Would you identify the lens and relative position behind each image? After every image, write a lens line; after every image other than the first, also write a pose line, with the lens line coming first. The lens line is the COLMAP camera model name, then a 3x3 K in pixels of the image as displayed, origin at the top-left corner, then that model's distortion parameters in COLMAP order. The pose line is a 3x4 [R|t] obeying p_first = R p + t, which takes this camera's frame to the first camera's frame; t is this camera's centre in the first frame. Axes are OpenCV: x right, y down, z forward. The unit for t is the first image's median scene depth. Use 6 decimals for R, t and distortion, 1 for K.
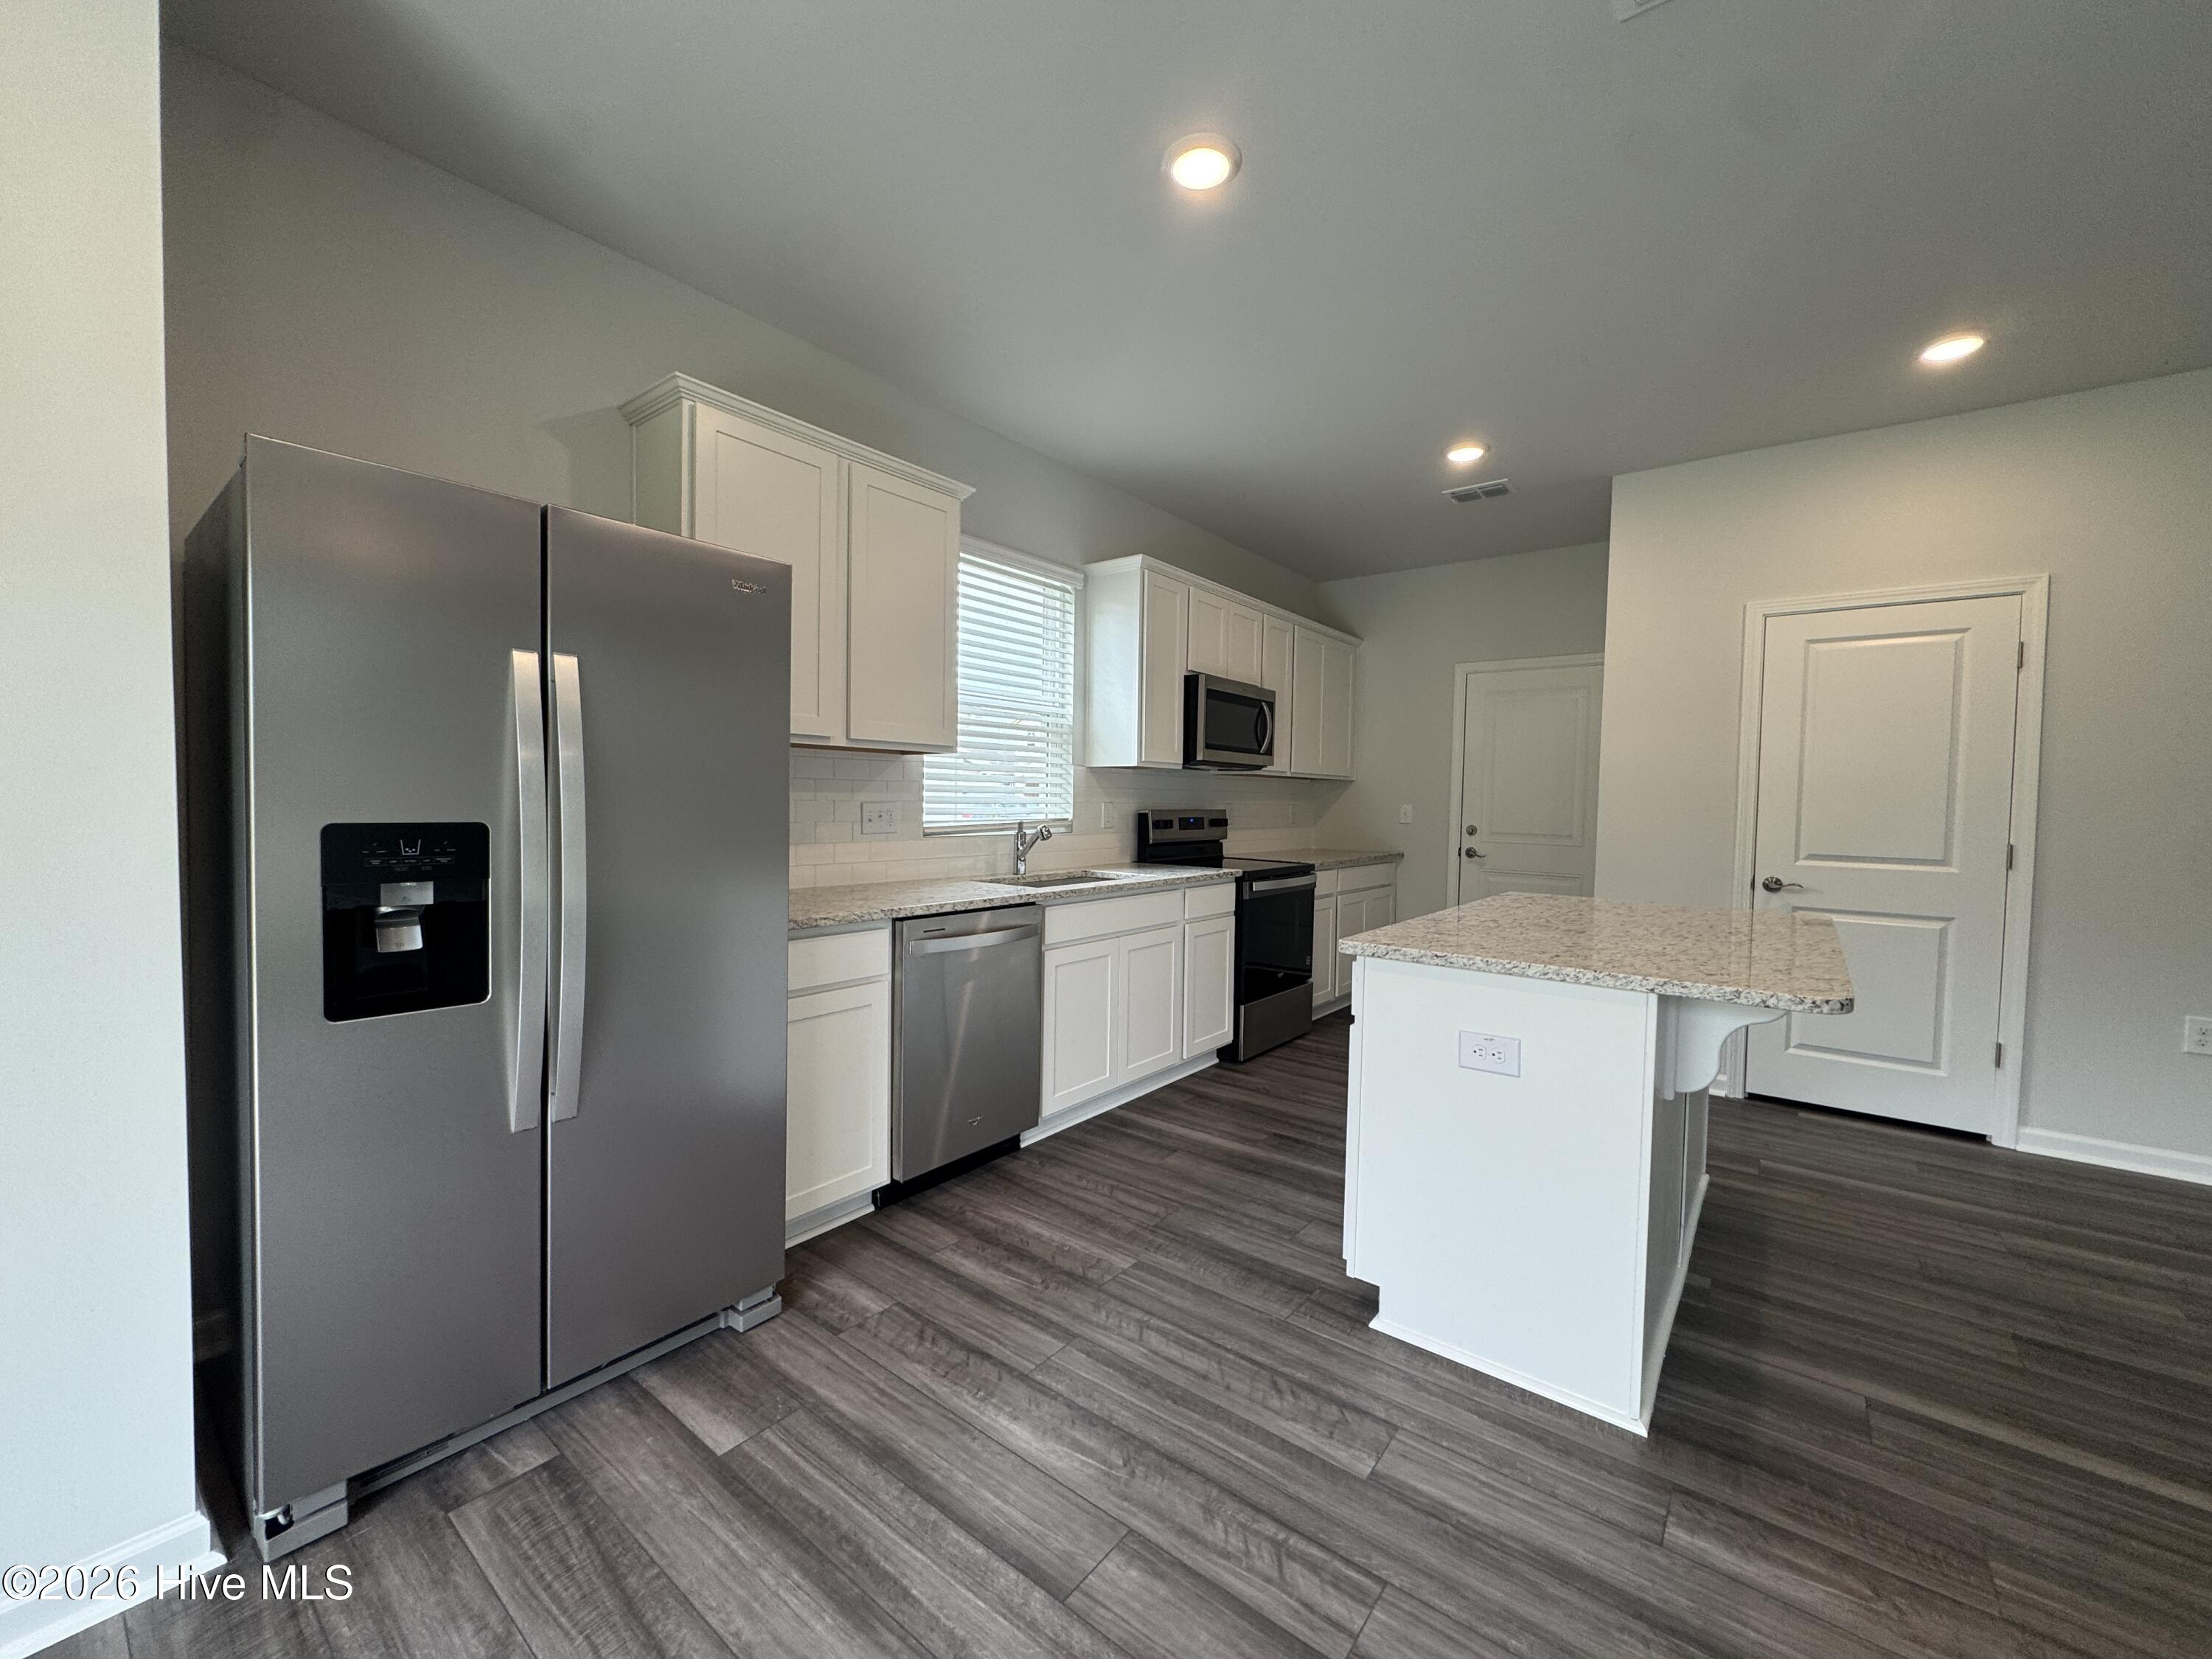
lens RADIAL K [[881.0, 0, 1106.0], [0, 881.0, 829.5], [0, 0, 1]] dist [-0.000539, 0.000013]
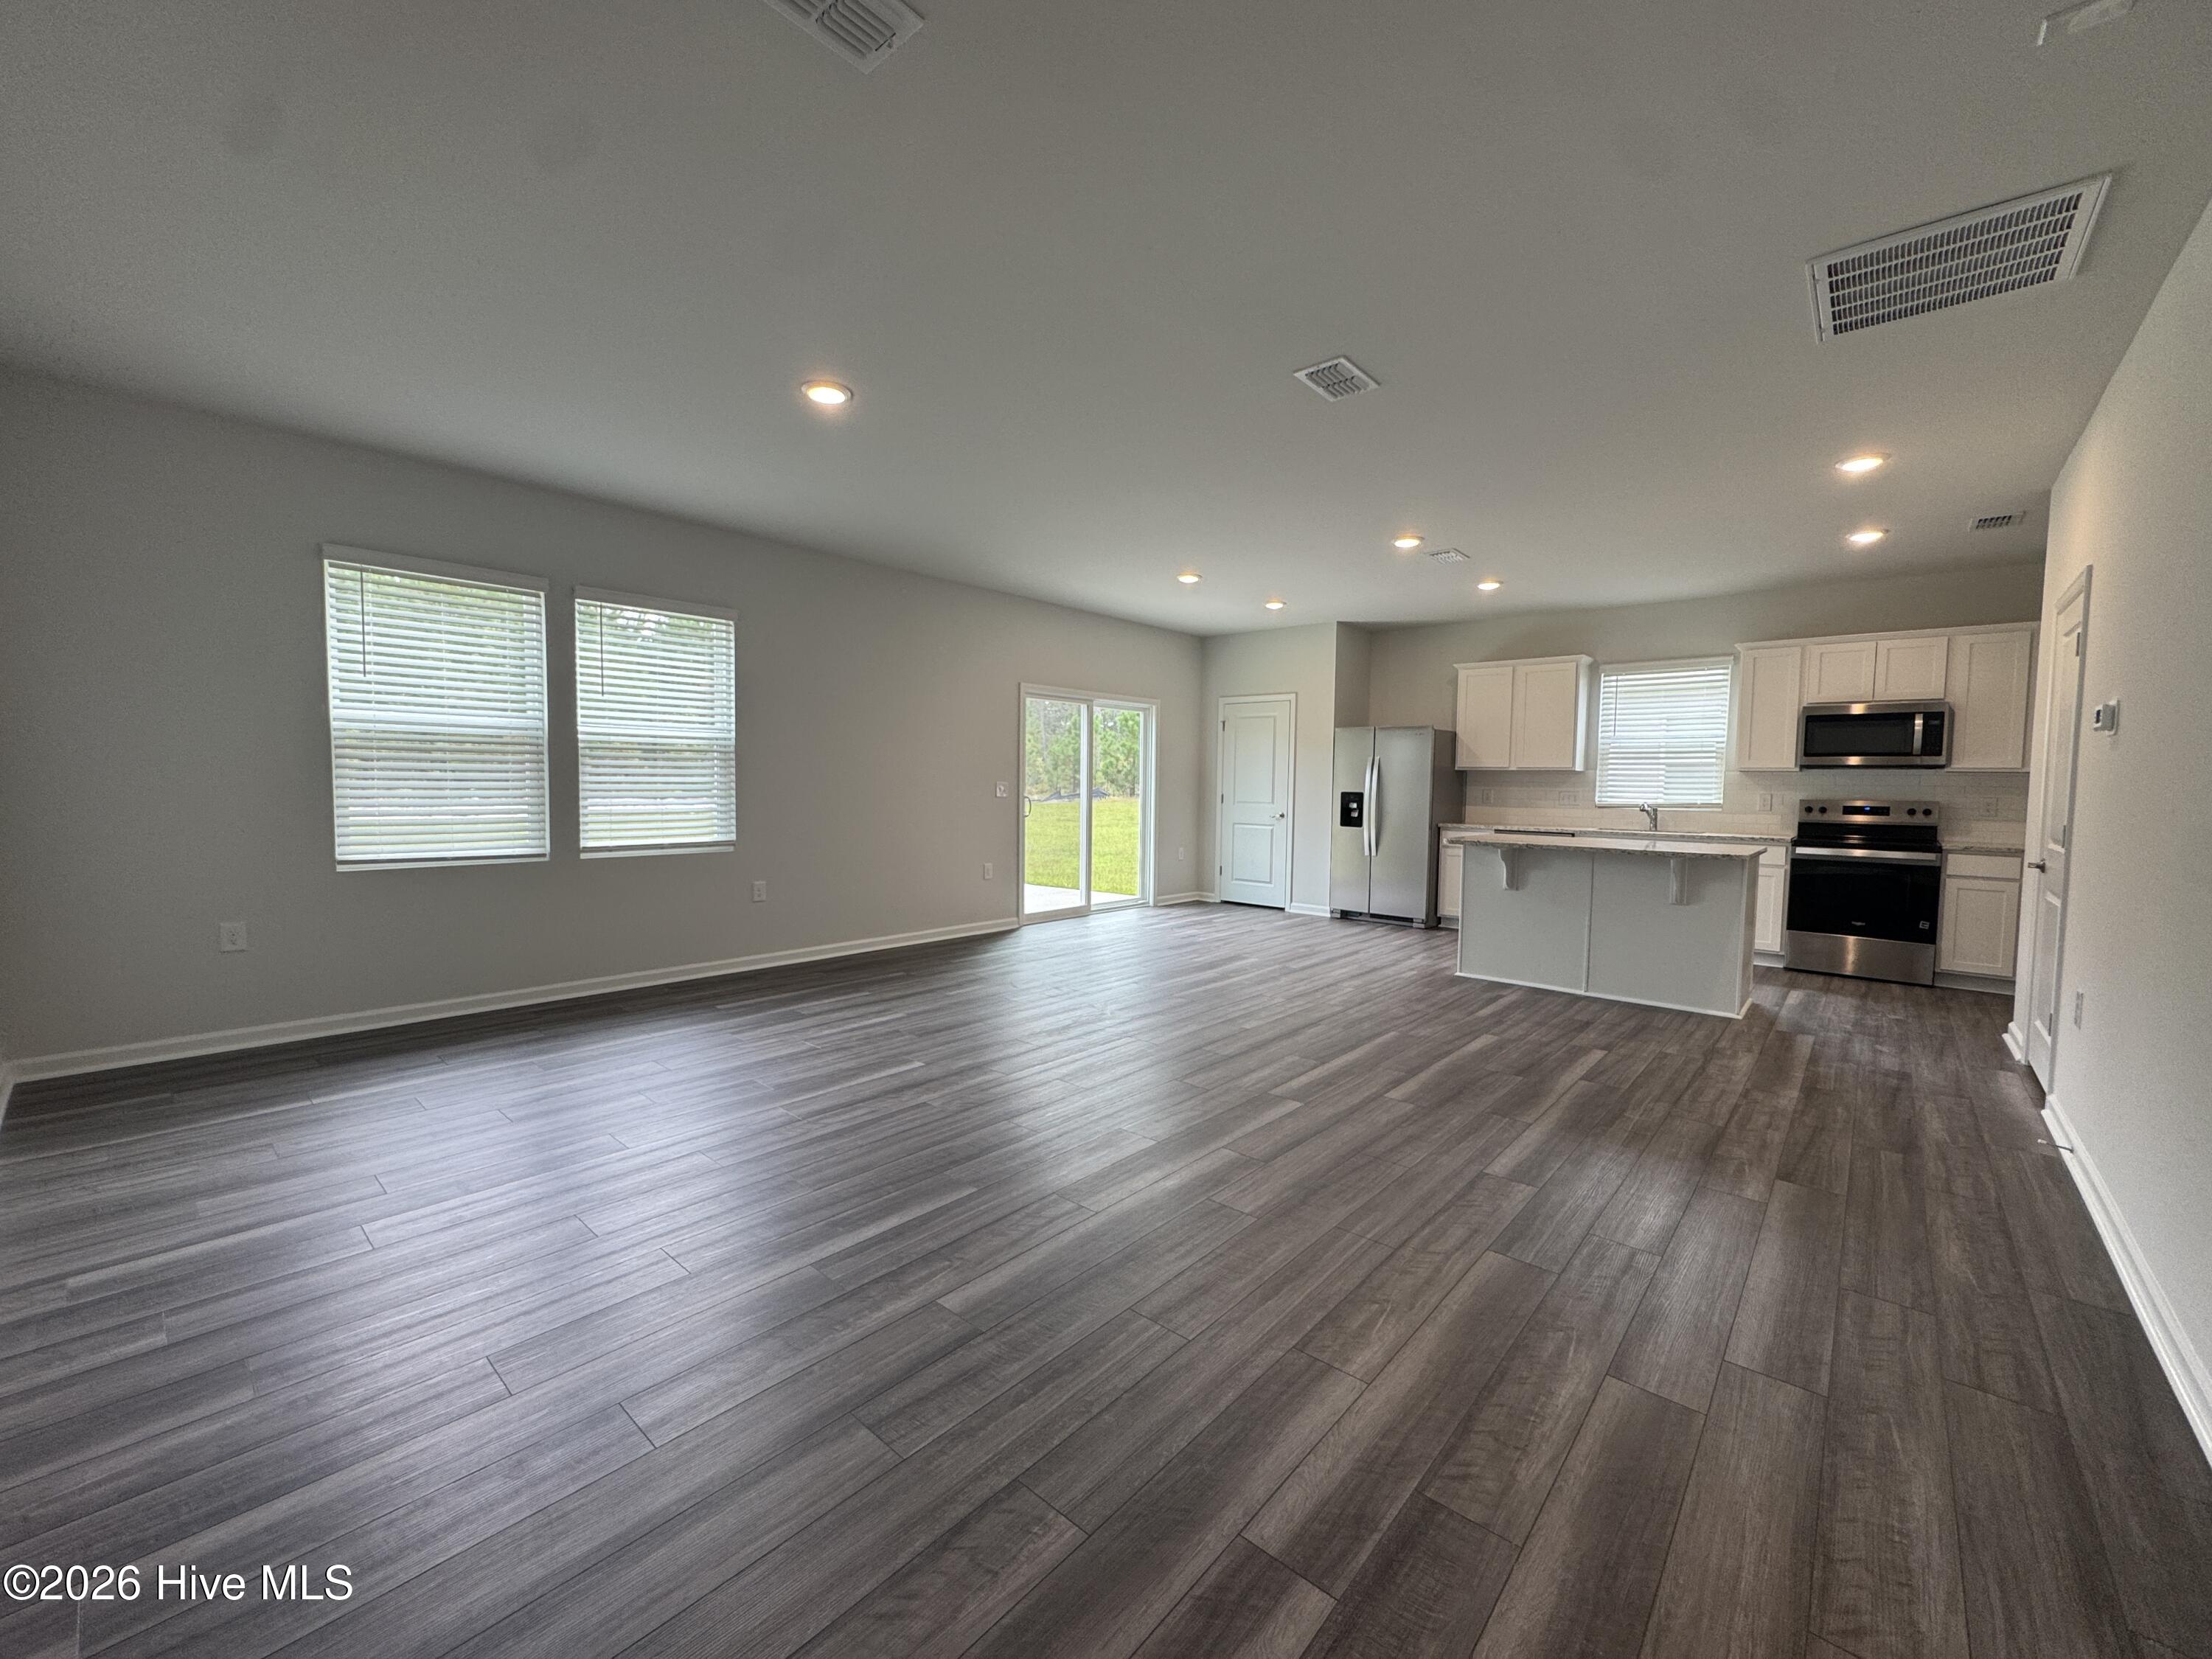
lens RADIAL K [[881.0, 0, 1106.0], [0, 881.0, 829.5], [0, 0, 1]] dist [-0.000539, 0.000013]
pose [[-0.060954, 0.036888, -0.997459, 2.032554], [-0.049865, 0.997956, 0.039954, 0.034932], [0.996894, 0.052174, -0.058990, -0.079692]]
